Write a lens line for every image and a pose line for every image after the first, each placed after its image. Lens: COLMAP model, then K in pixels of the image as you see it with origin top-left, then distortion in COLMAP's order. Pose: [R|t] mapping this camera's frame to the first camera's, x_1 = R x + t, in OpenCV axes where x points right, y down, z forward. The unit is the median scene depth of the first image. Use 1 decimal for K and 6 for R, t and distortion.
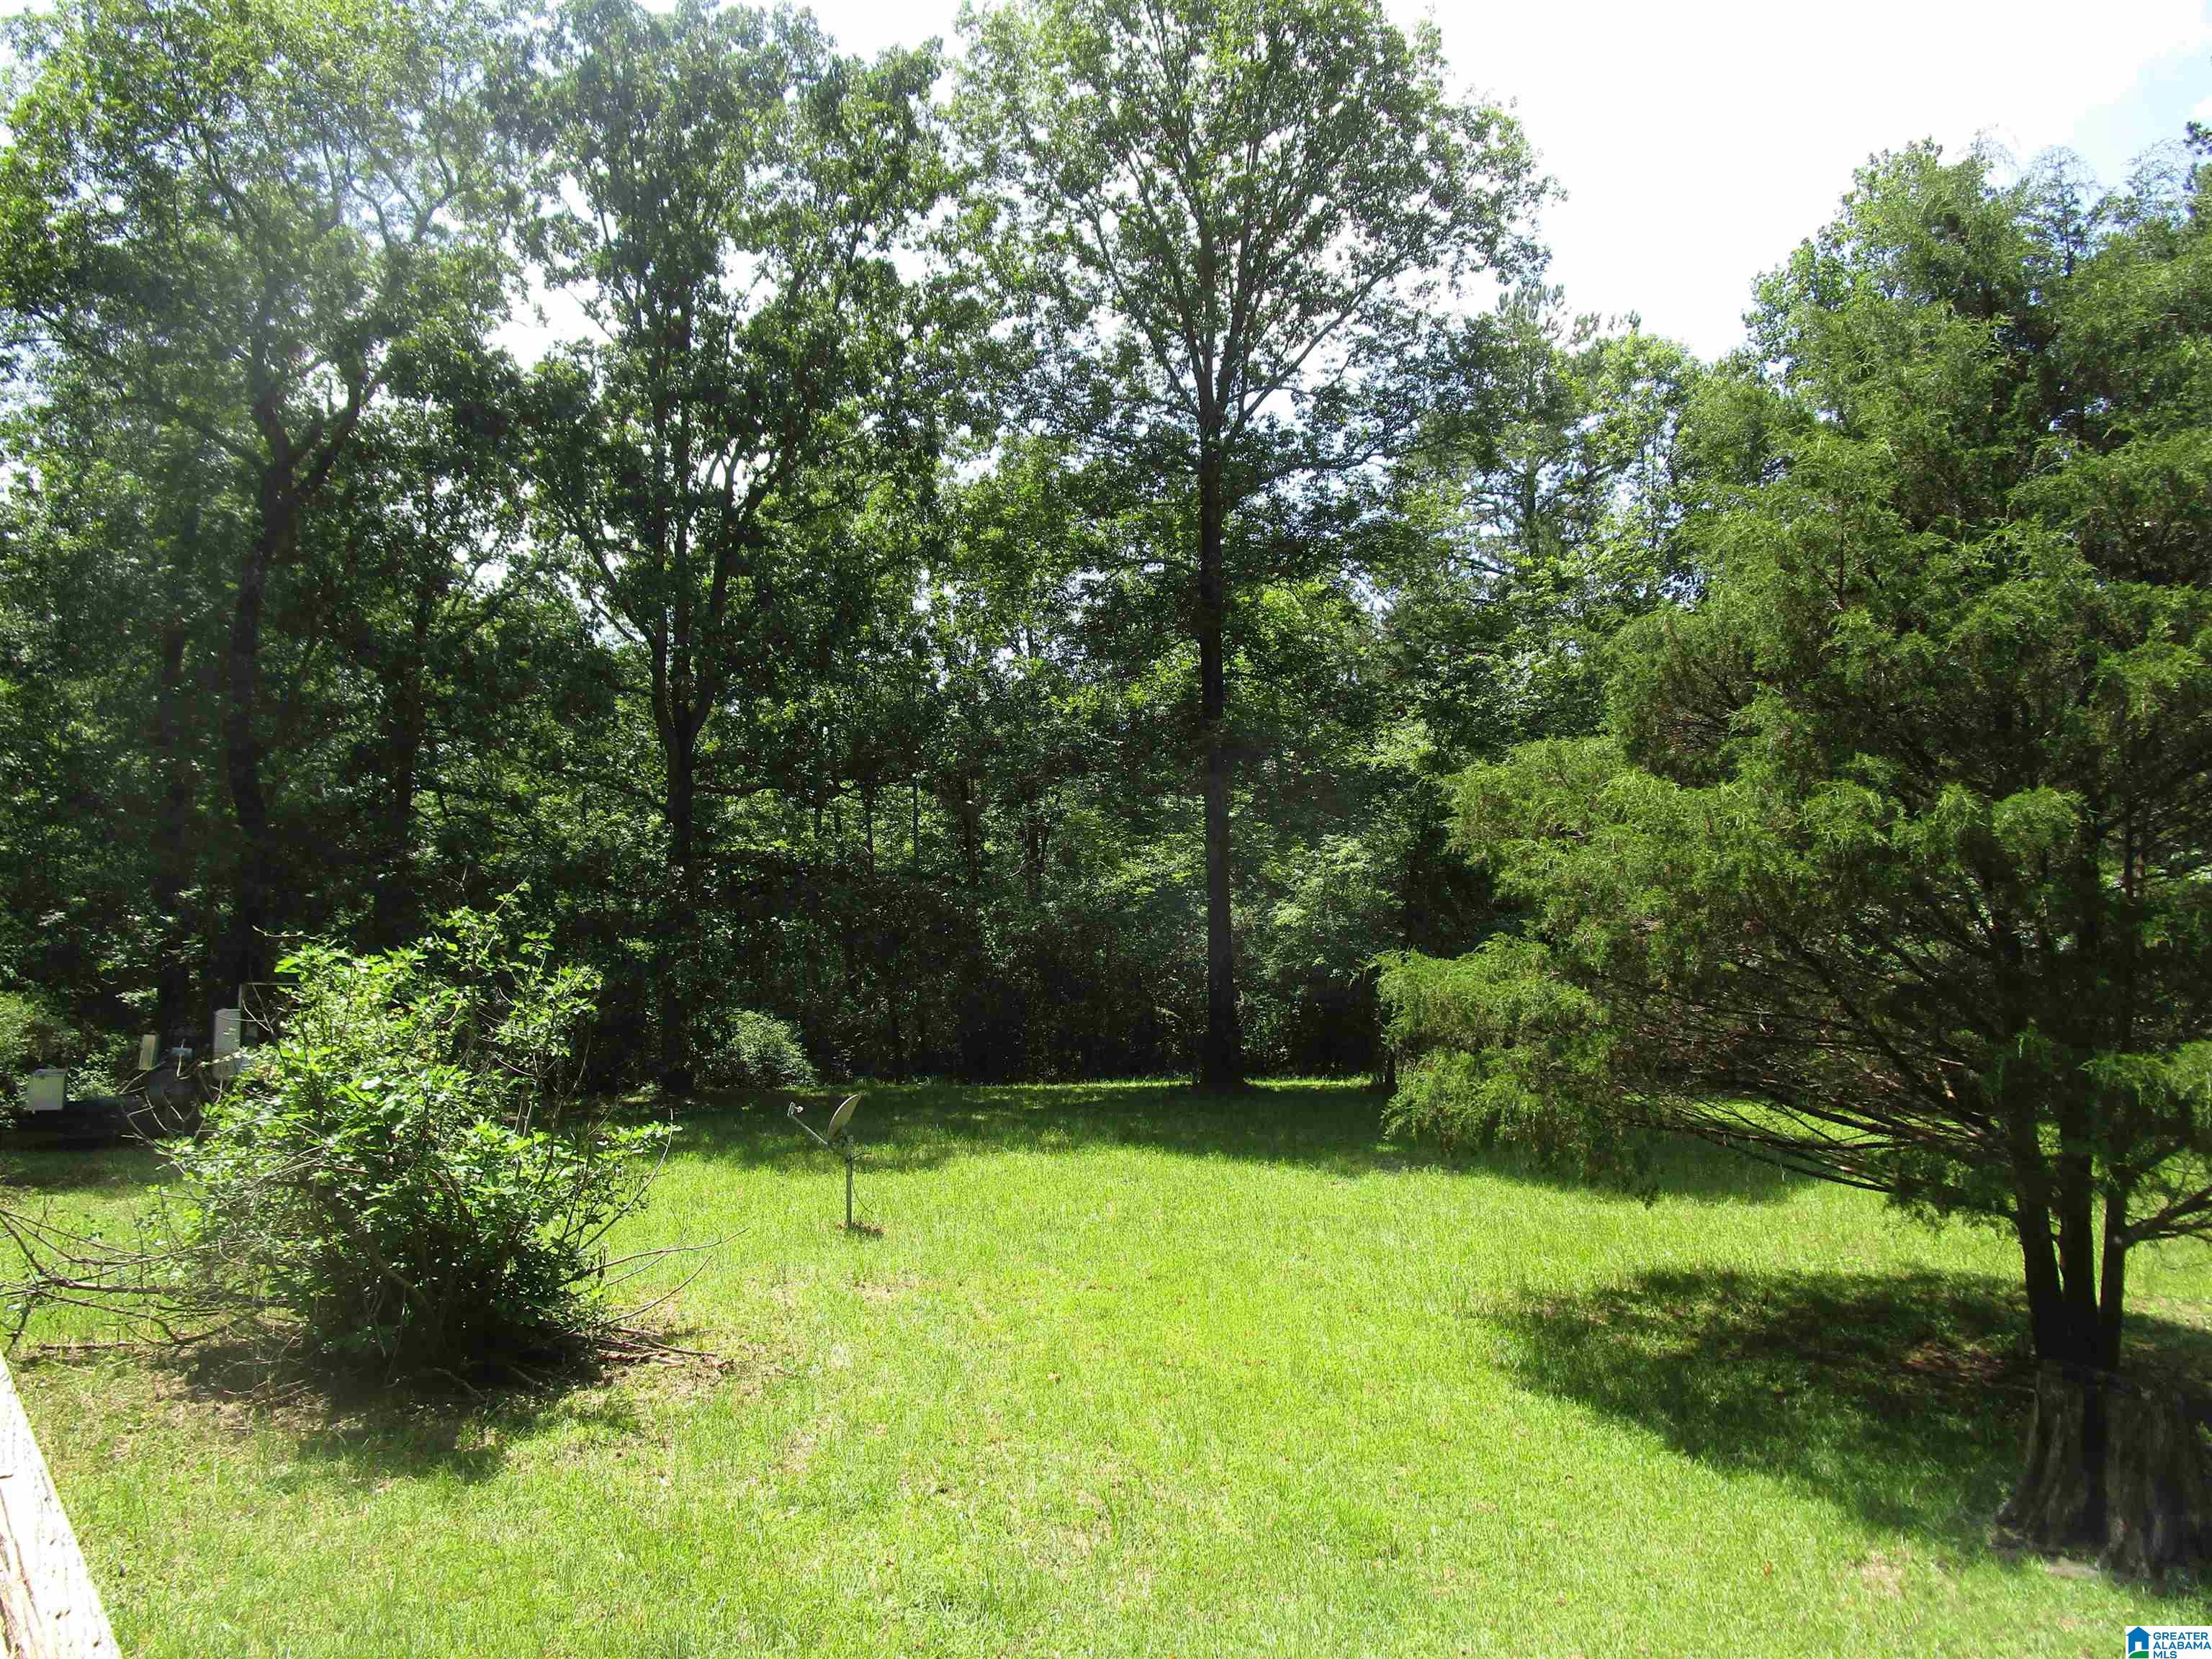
lens RADIAL K [[1588.7, 0, 1104.0], [0, 1588.7, 828.6], [0, 0, 1]] dist [-0.028047, 0.015903]
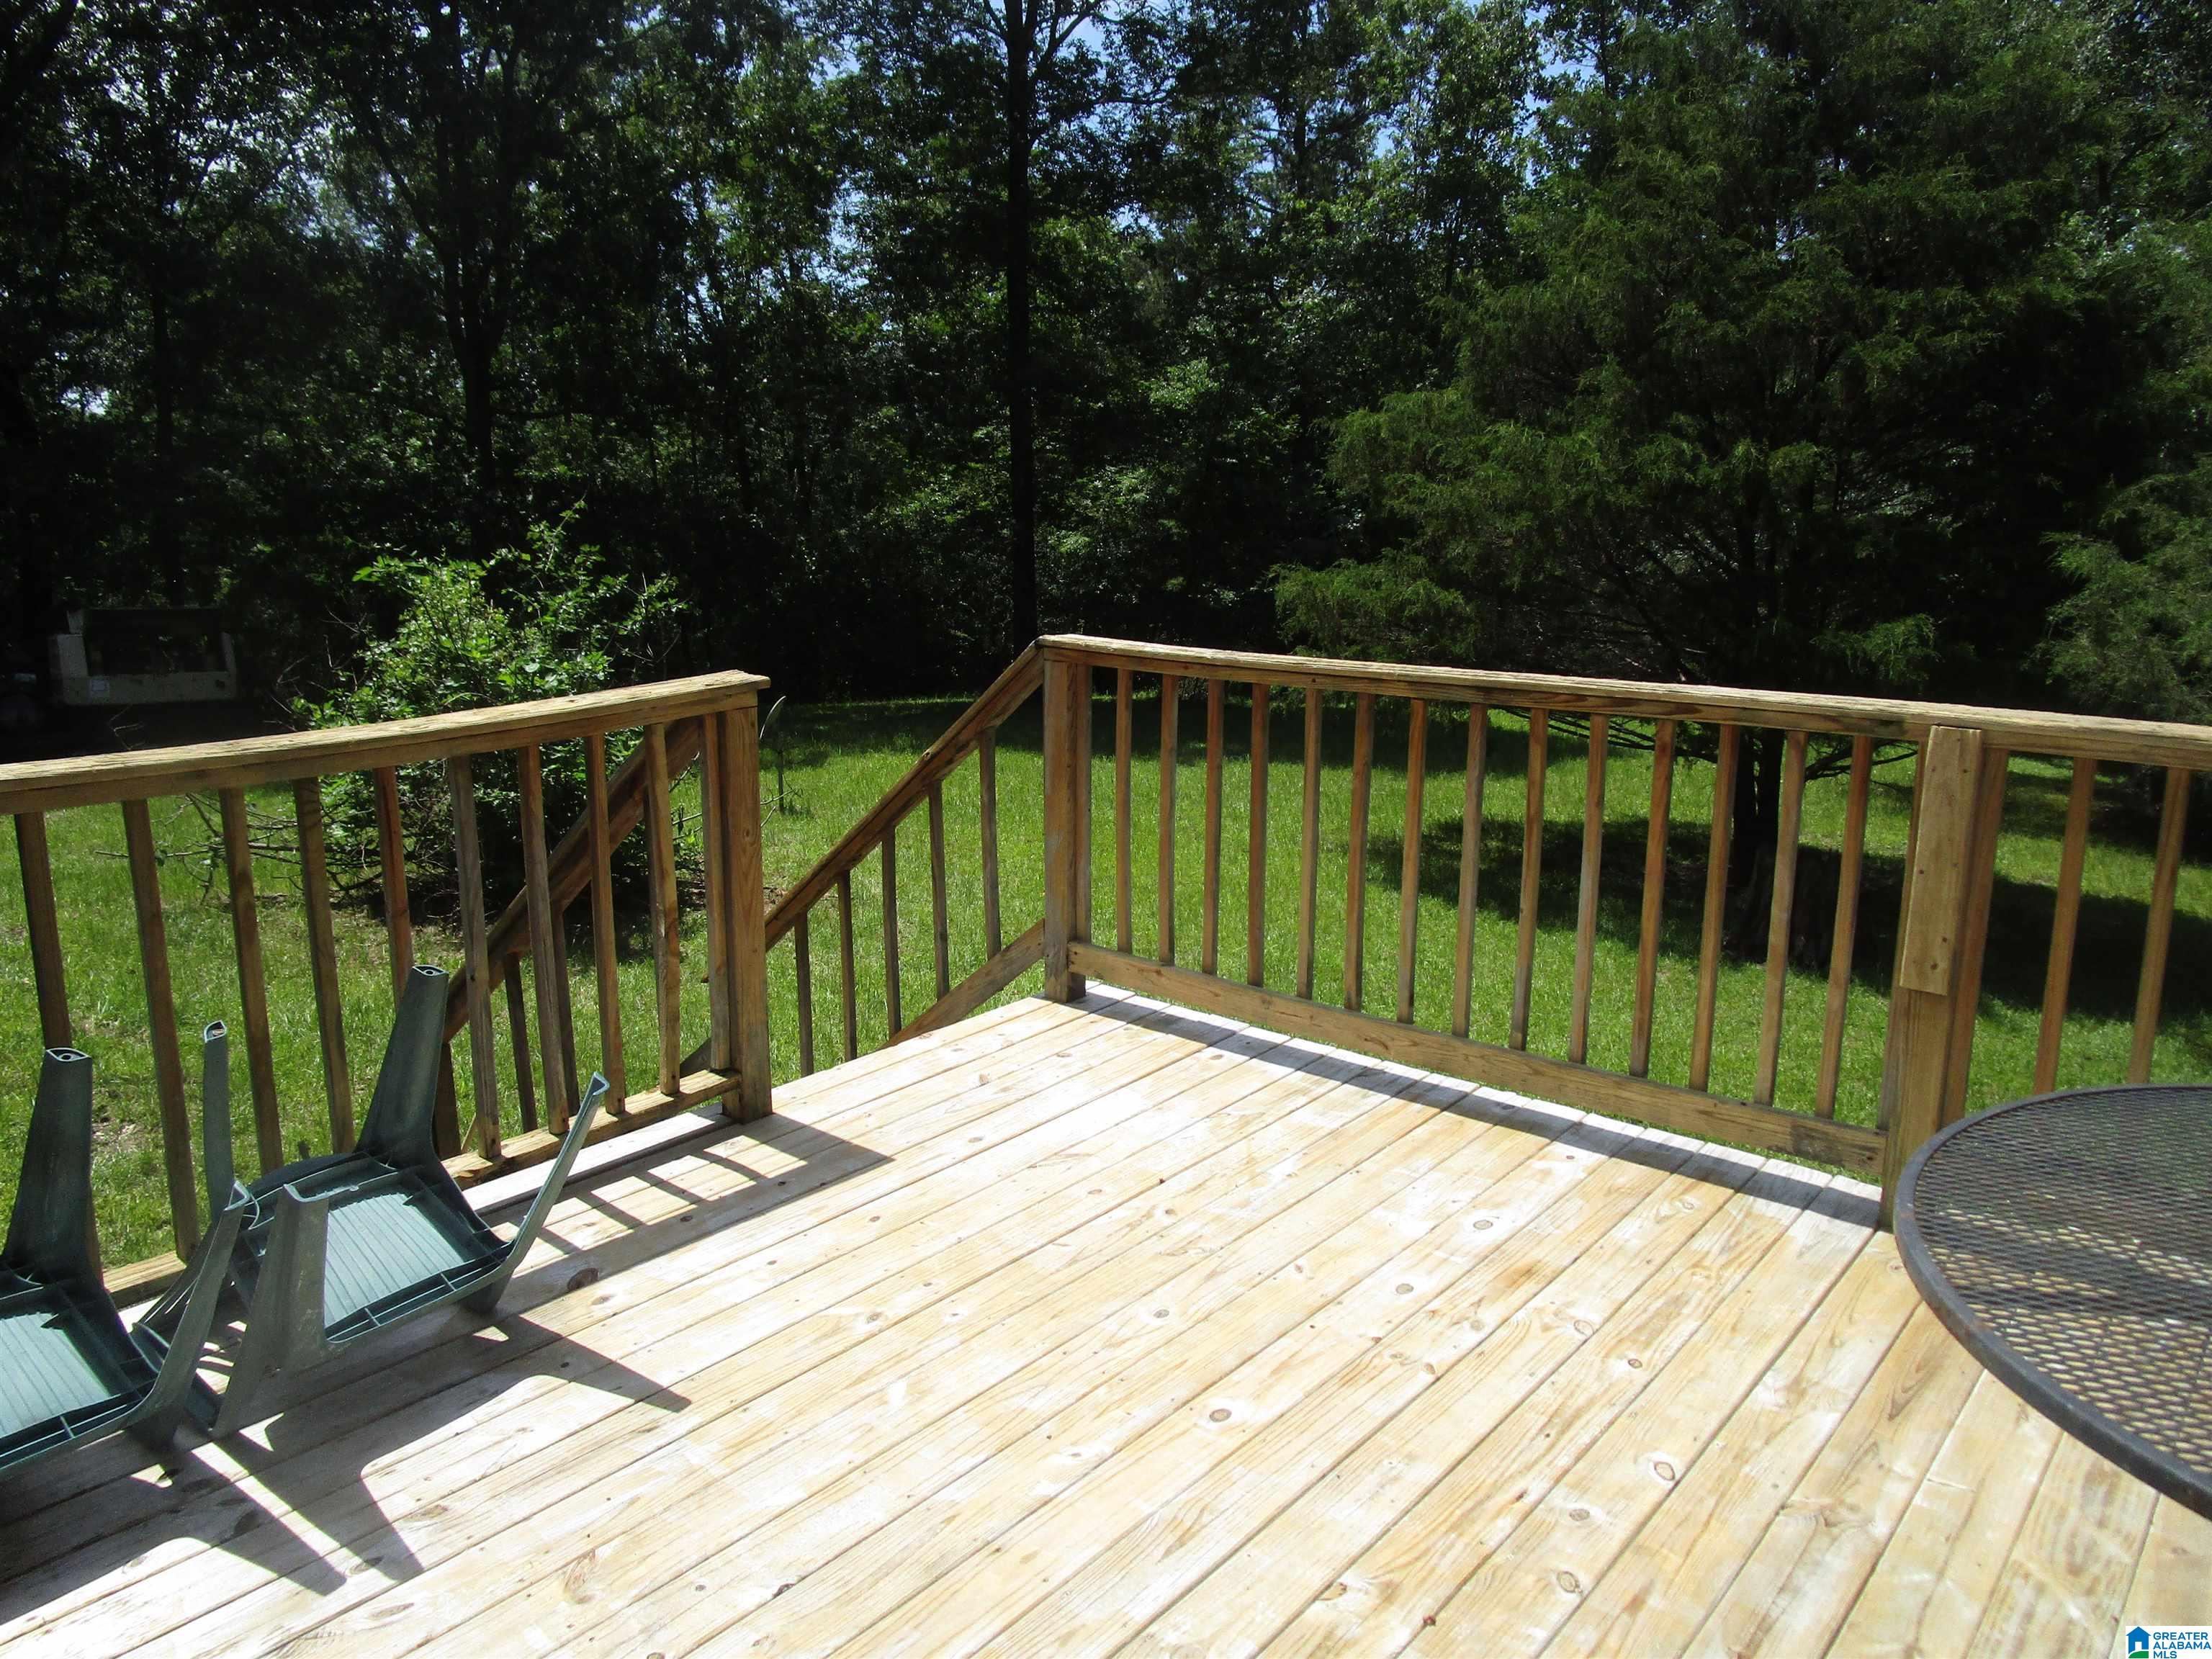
lens RADIAL K [[1588.7, 0, 1110.6], [0, 1588.7, 832.4], [0, 0, 1]] dist [-0.028047, 0.015903]
pose [[0.981273, -0.029087, 0.190413, -0.223501], [-0.015395, 0.973528, 0.228048, 0.000802], [-0.192006, -0.226709, 0.954849, -0.232693]]
